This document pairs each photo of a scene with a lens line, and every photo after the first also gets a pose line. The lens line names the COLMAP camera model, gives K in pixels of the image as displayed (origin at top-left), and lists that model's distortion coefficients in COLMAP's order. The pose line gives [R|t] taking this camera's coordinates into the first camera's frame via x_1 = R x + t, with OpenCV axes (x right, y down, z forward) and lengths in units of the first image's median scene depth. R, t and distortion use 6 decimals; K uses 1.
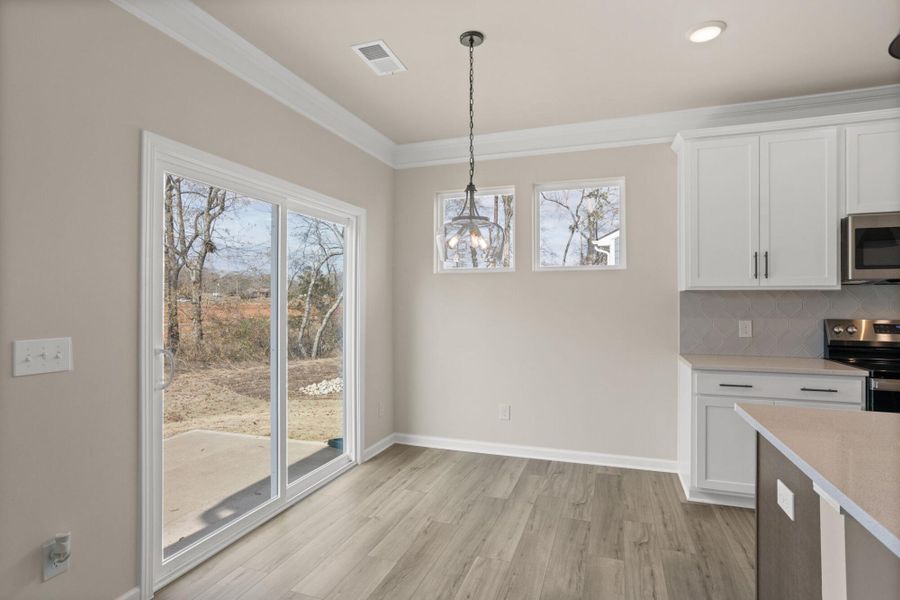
lens RADIAL K [[468.4, 0, 450.0], [0, 468.4, 300.0], [0, 0, 1]] dist [-0.000573, -0.000065]
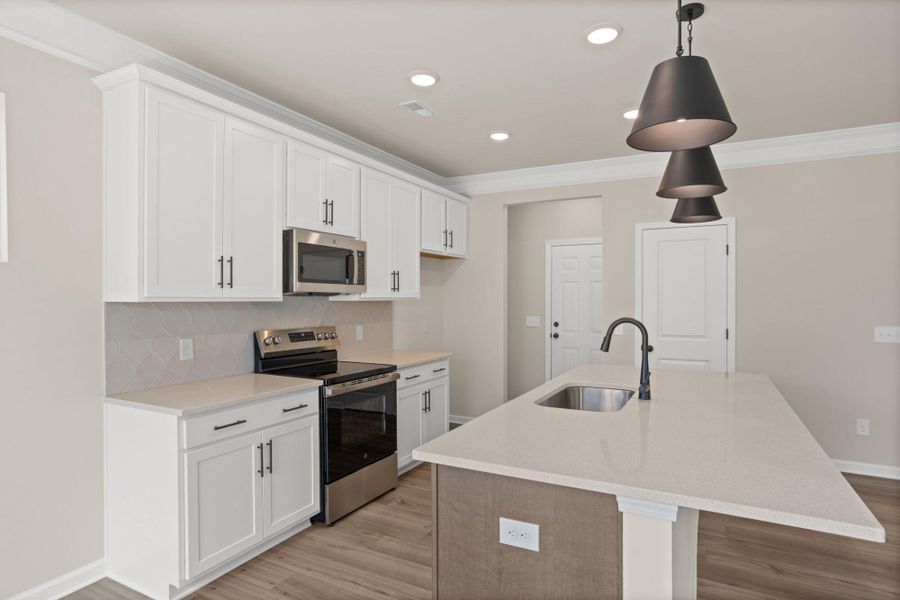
lens RADIAL K [[508.6, 0, 450.0], [0, 508.6, 300.0], [0, 0, 1]] dist [-0.002585, -0.000633]
pose [[0.156448, -0.004498, 0.987676, -0.168899], [-0.004152, 0.999978, 0.005212, -0.031637], [-0.987677, -0.004916, 0.156426, 0.472985]]
